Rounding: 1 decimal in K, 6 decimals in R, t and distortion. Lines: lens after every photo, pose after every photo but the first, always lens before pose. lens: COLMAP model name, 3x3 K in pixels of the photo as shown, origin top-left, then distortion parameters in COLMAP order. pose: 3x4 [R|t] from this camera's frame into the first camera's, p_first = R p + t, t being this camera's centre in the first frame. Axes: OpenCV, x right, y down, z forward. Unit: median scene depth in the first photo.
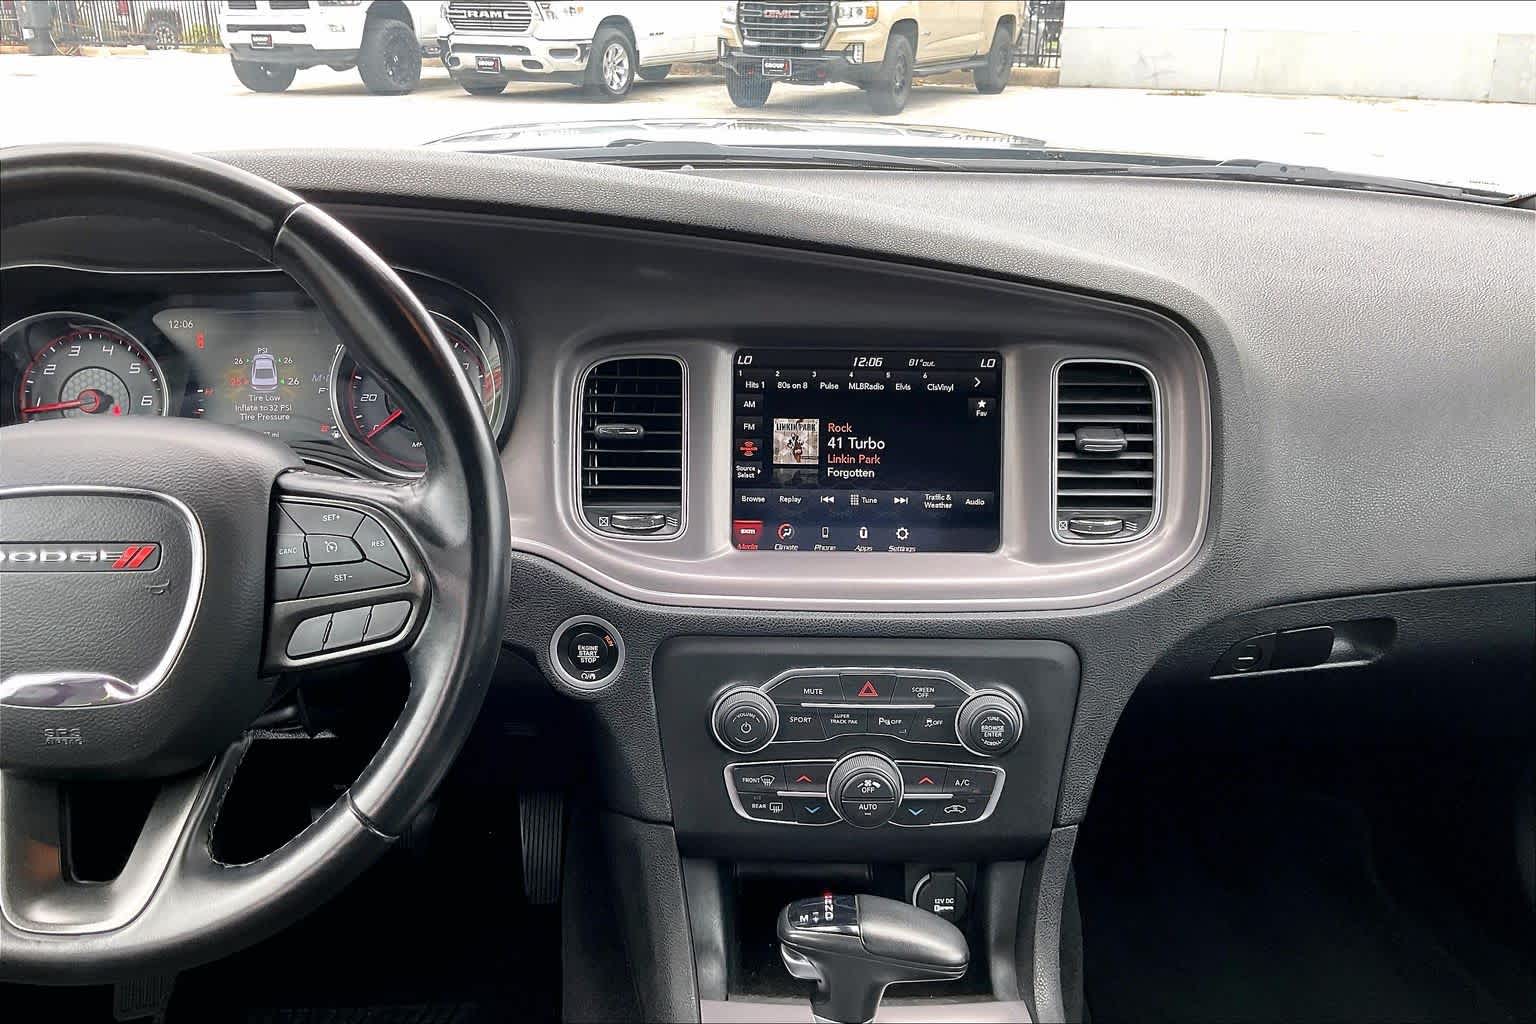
lens RADIAL K [[1272.0, 0, 765.0], [0, 1272.0, 504.4], [0, 0, 1]] dist [0.132059, -0.289620]
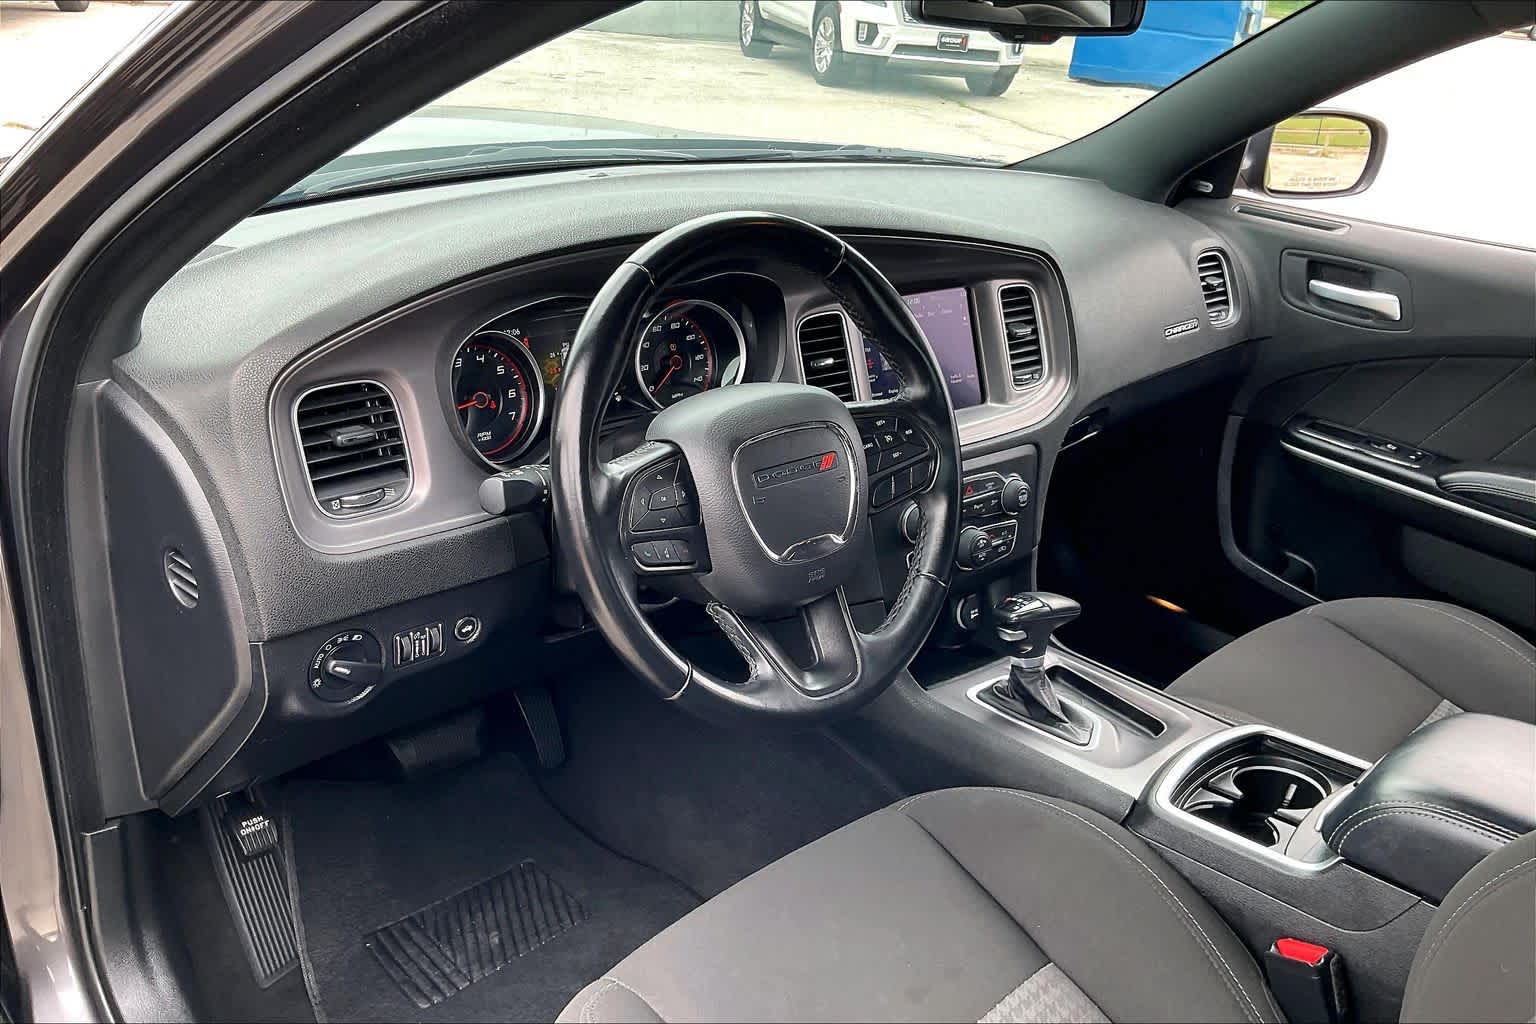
lens RADIAL K [[1272.0, 0, 765.0], [0, 1272.0, 504.4], [0, 0, 1]] dist [0.132059, -0.289620]
pose [[0.780231, -0.205743, 0.590685, -1.104213], [0.170603, 0.978548, 0.115492, -0.078457], [-0.601776, 0.010662, 0.798594, -0.201252]]
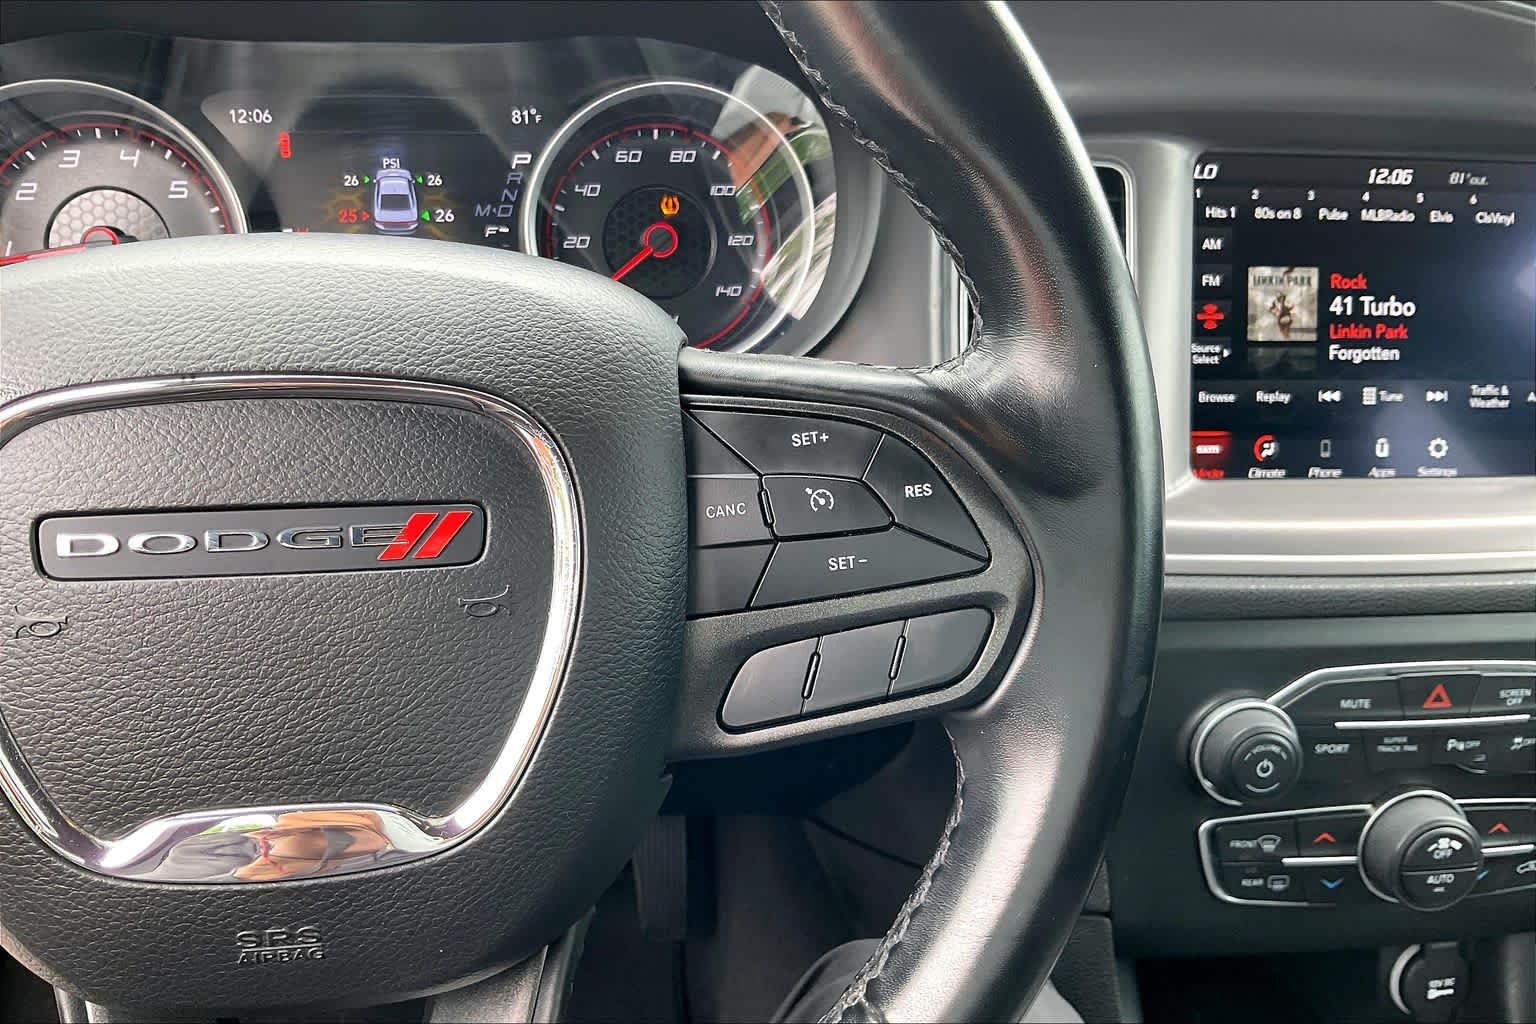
lens RADIAL K [[1295.3, 0, 765.9], [0, 1295.3, 499.8], [0, 0, 1]] dist [0.040114, -0.116740]
pose [[0.993428, -0.023798, 0.111956, -0.303109], [0.016723, 0.997828, 0.063715, 0.001634], [-0.113229, -0.061424, 0.991668, 0.390741]]
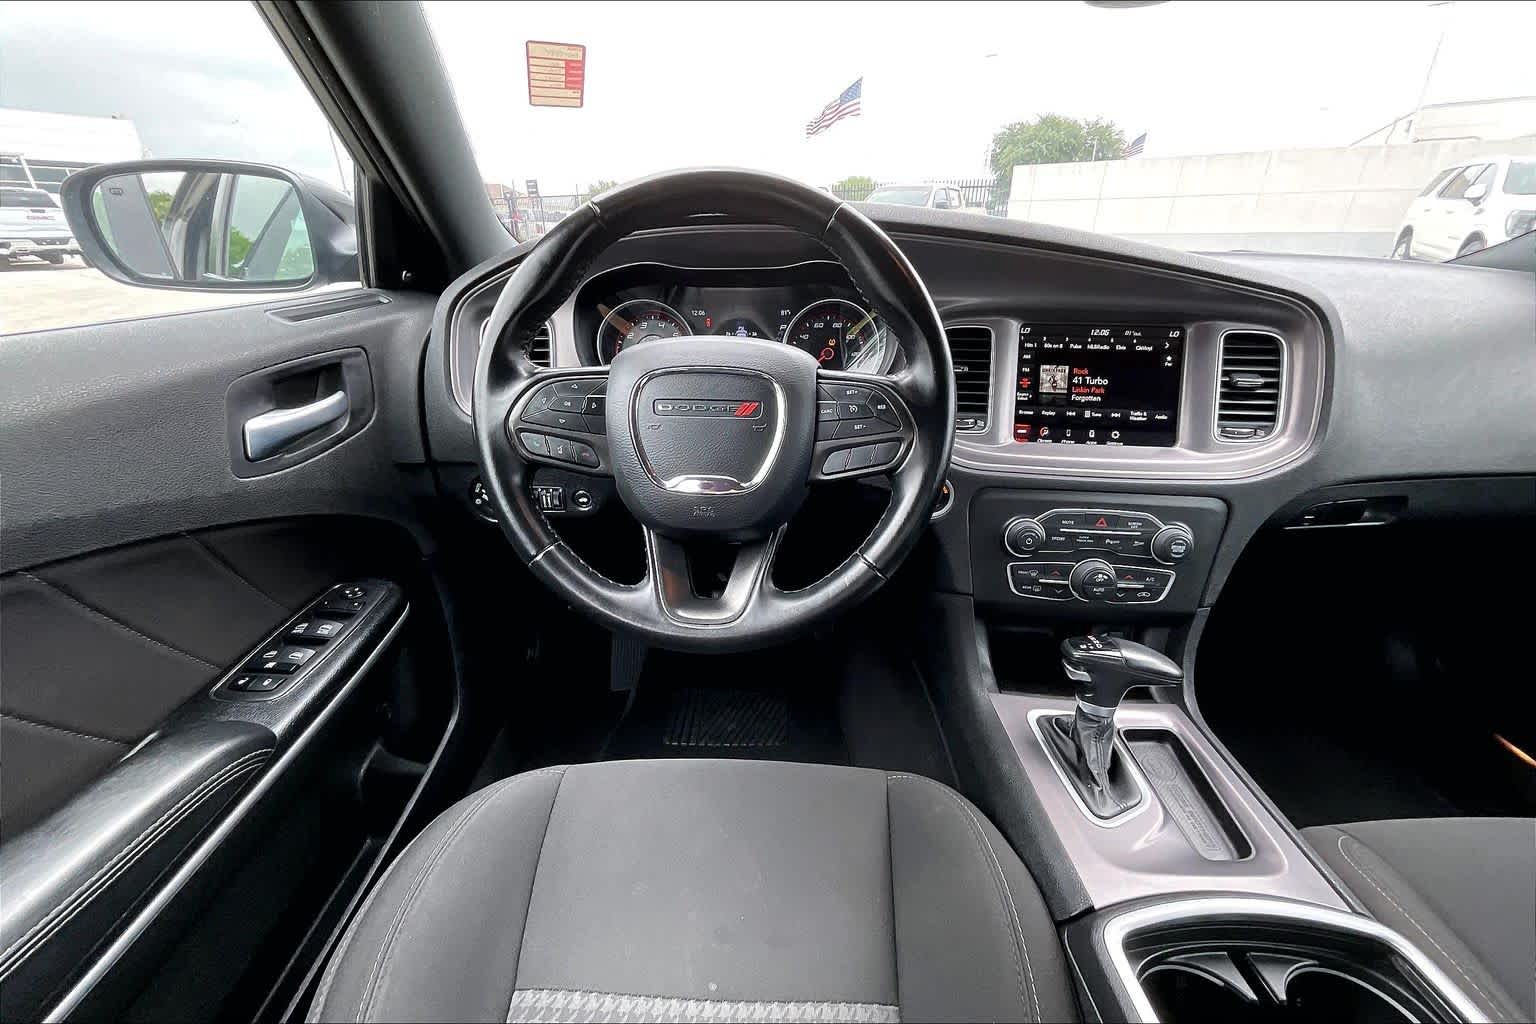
lens RADIAL K [[628.0, 0, 768.0], [0, 628.0, 512.0], [0, 0, 1]] dist [-0.008645, 0.000370]
pose [[0.994012, 0.036833, -0.102872, -0.264526], [-0.030975, 0.997838, 0.057970, 0.091957], [0.104784, -0.054436, 0.993004, 0.116184]]
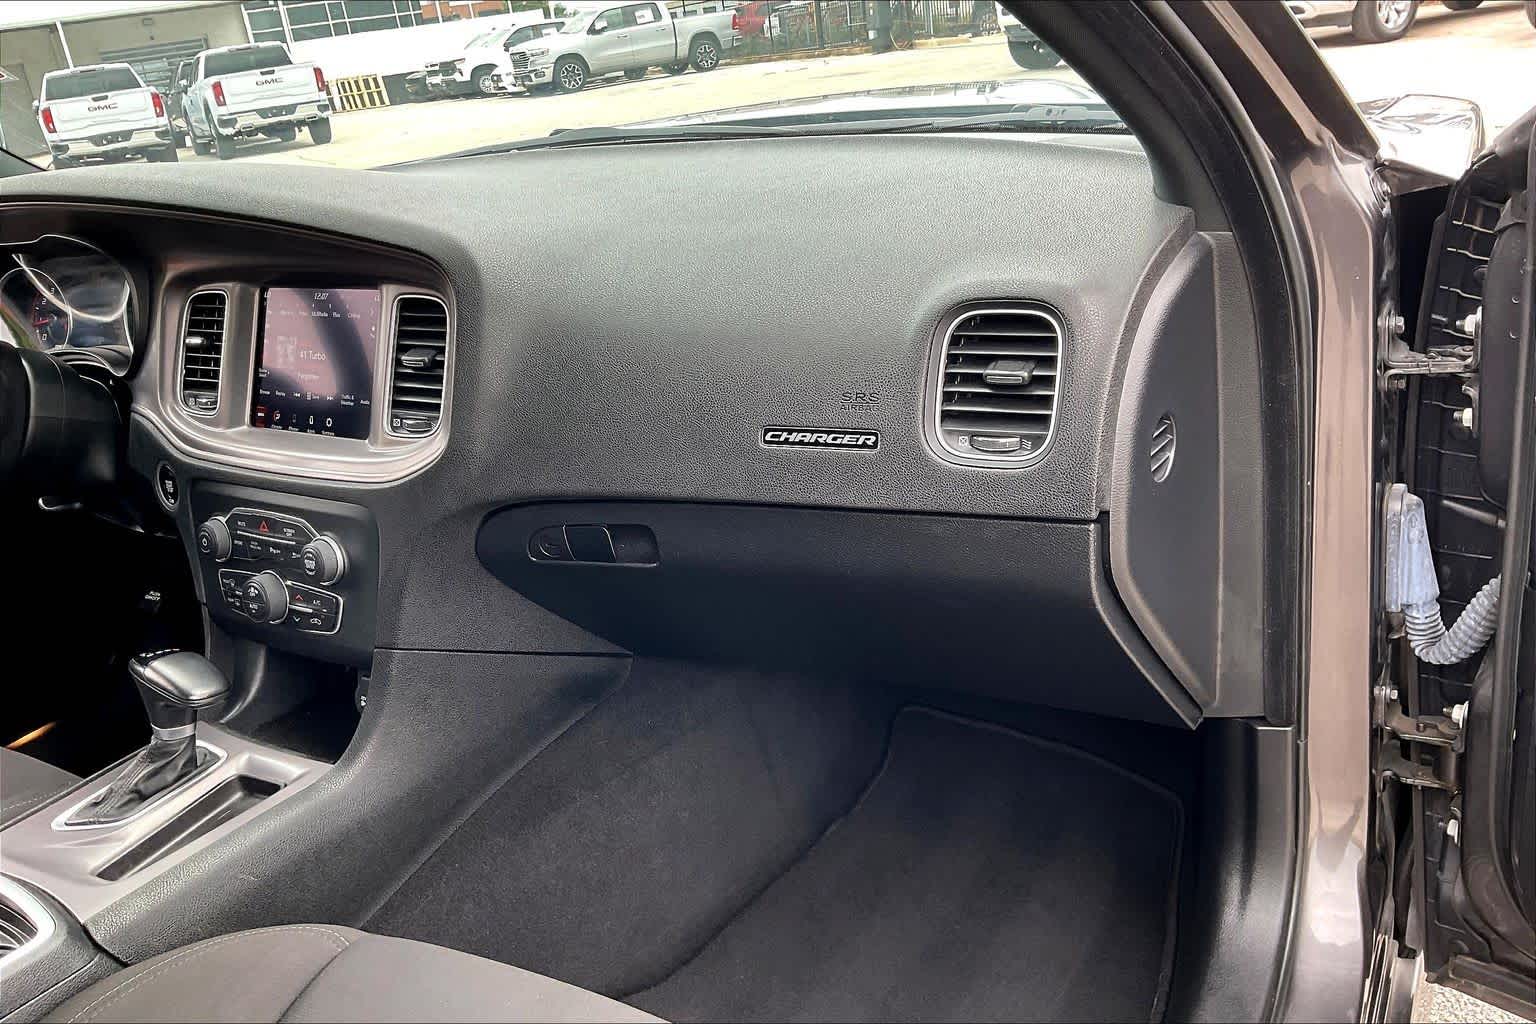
lens RADIAL K [[1276.3, 0, 768.0], [0, 1276.3, 512.0], [0, 0, 1]] dist [0.110338, -0.224901]
pose [[0.808842, 0.097446, -0.579896, 1.306850], [-0.079729, 0.995240, 0.056034, 0.003424], [0.582596, 0.000911, 0.812761, 0.149810]]
